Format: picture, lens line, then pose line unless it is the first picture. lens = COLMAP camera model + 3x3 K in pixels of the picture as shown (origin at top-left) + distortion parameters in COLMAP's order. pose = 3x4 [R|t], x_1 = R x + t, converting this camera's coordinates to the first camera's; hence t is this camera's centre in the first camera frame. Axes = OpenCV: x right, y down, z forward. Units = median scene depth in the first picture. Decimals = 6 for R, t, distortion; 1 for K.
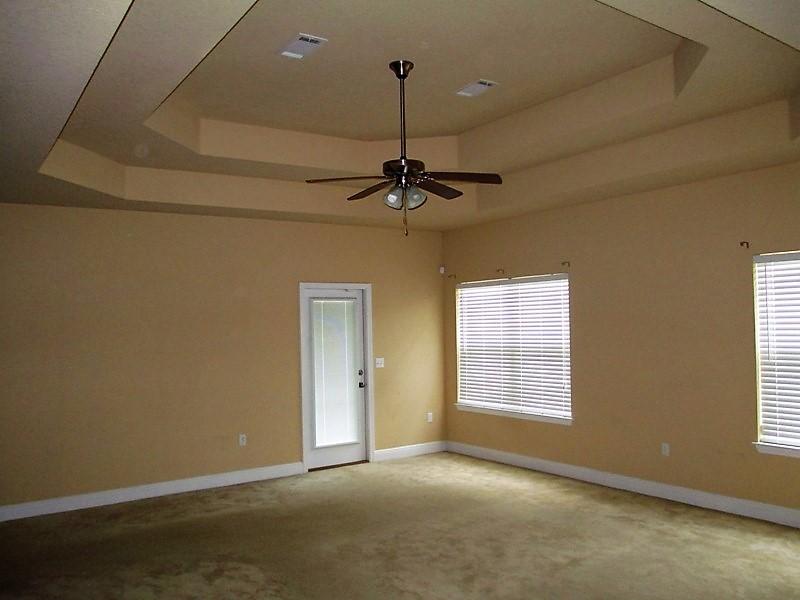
lens RADIAL K [[672.8, 0, 400.0], [0, 672.8, 300.0], [0, 0, 1]] dist [-0.047298, 0.010274]
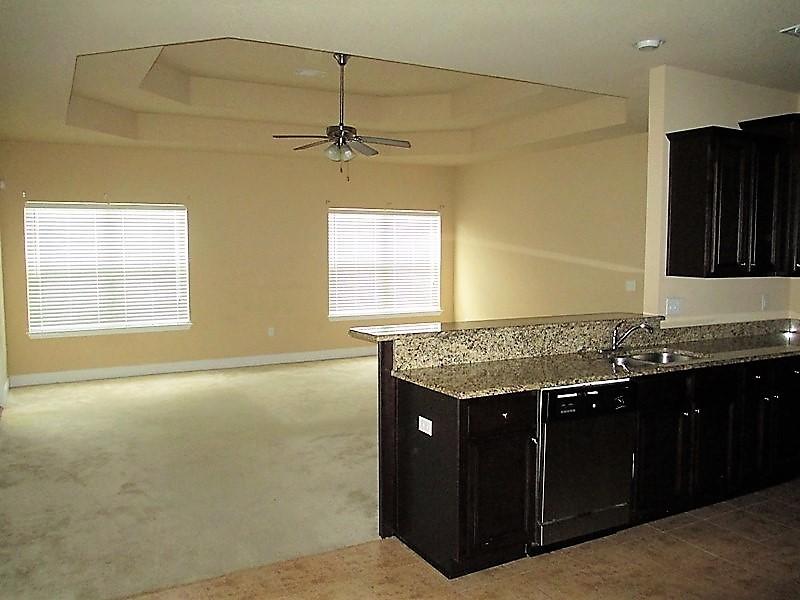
lens RADIAL K [[672.8, 0, 400.0], [0, 672.8, 300.0], [0, 0, 1]] dist [-0.047298, 0.010274]
pose [[0.105119, -0.059693, 0.992666, -0.932412], [-0.036525, 0.997292, 0.063839, 0.039408], [-0.993789, -0.042968, 0.102654, 0.485780]]
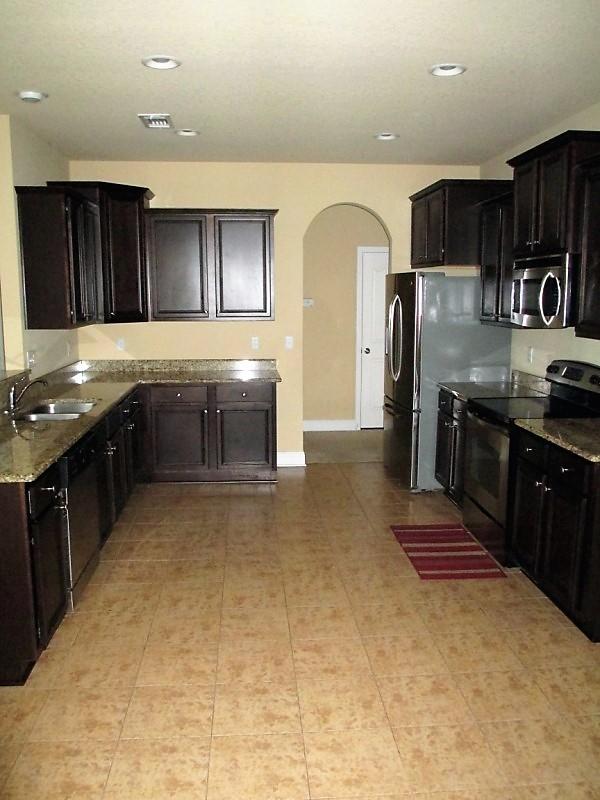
lens RADIAL K [[666.7, 0, 300.0], [0, 666.7, 400.0], [0, 0, 1]] dist [-0.079236, 0.001966]
pose [[-0.865781, -0.059760, 0.496843, -0.820214], [0.003309, 0.992139, 0.125100, 0.037261], [-0.500413, 0.109953, -0.858777, 0.718788]]
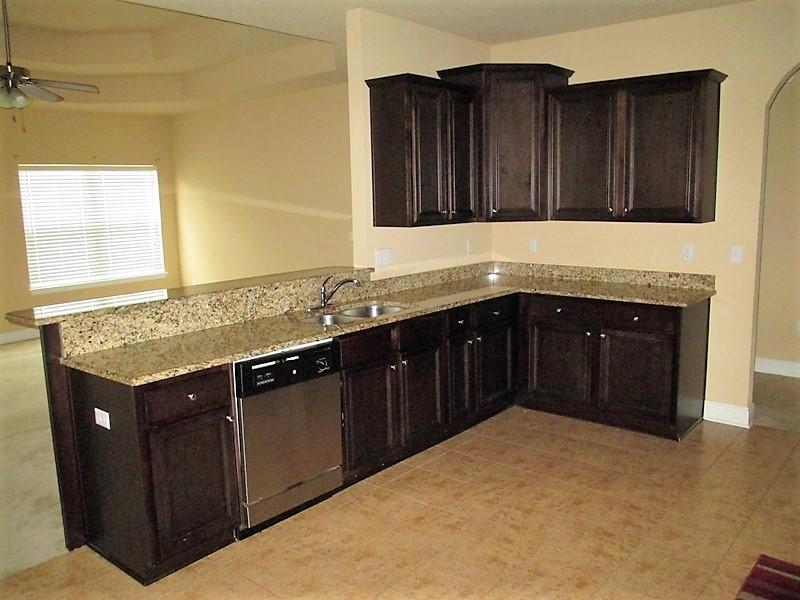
lens RADIAL K [[672.8, 0, 400.0], [0, 672.8, 300.0], [0, 0, 1]] dist [-0.047298, 0.010274]
pose [[-0.259844, -0.123139, 0.957767, -0.892393], [0.003619, 0.991705, 0.128484, 0.034469], [-0.965644, 0.036852, -0.257243, 0.439501]]
